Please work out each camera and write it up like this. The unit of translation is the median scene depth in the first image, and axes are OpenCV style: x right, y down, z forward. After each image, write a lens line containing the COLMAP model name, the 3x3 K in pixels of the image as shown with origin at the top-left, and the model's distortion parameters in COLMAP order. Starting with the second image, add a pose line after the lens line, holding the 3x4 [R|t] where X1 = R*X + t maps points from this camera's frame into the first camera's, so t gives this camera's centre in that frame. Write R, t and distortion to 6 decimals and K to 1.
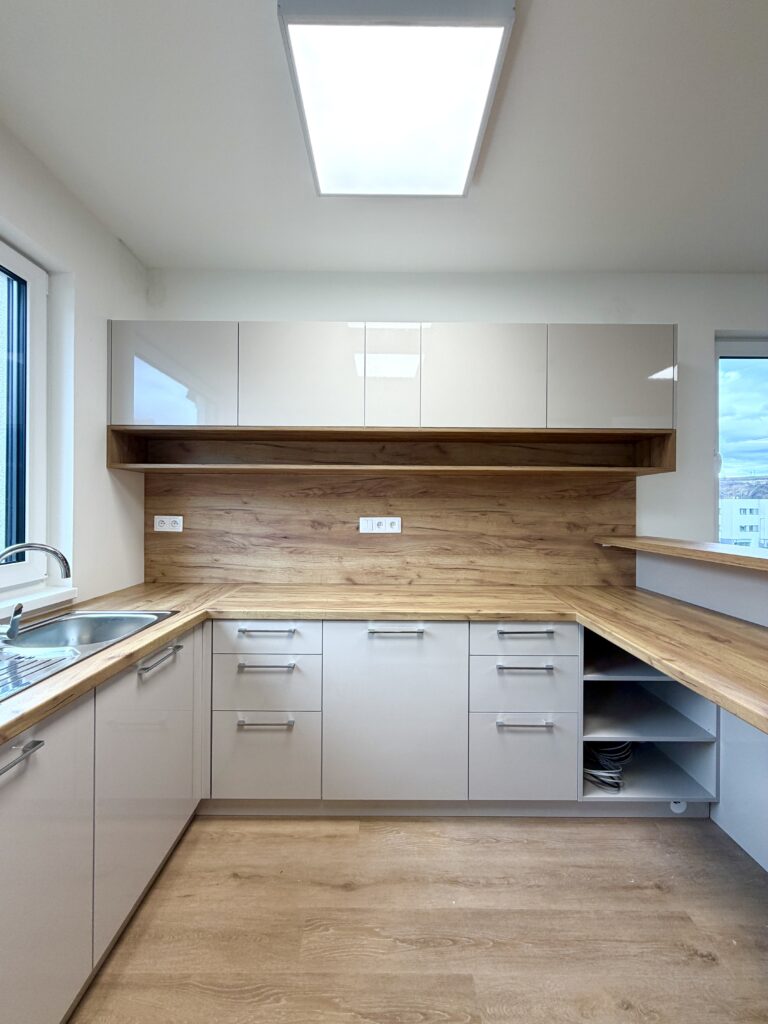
lens RADIAL K [[407.7, 0, 384.3], [0, 407.7, 507.9], [0, 0, 1]] dist [0.001909, 0.000351]
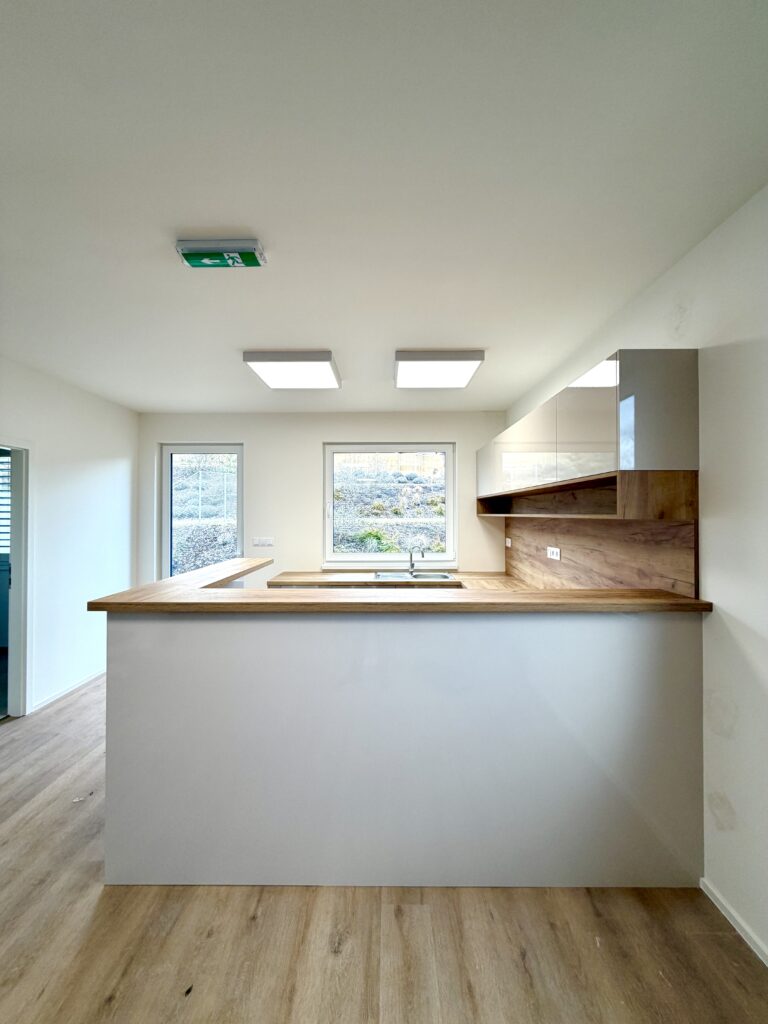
lens RADIAL K [[407.7, 0, 385.5], [0, 407.7, 511.4], [0, 0, 1]] dist [0.001909, 0.000351]
pose [[-0.005827, -0.012958, -0.999899, 1.386154], [0.001123, 0.999915, -0.012964, -0.082795], [0.999982, -0.001198, -0.005812, 0.444545]]
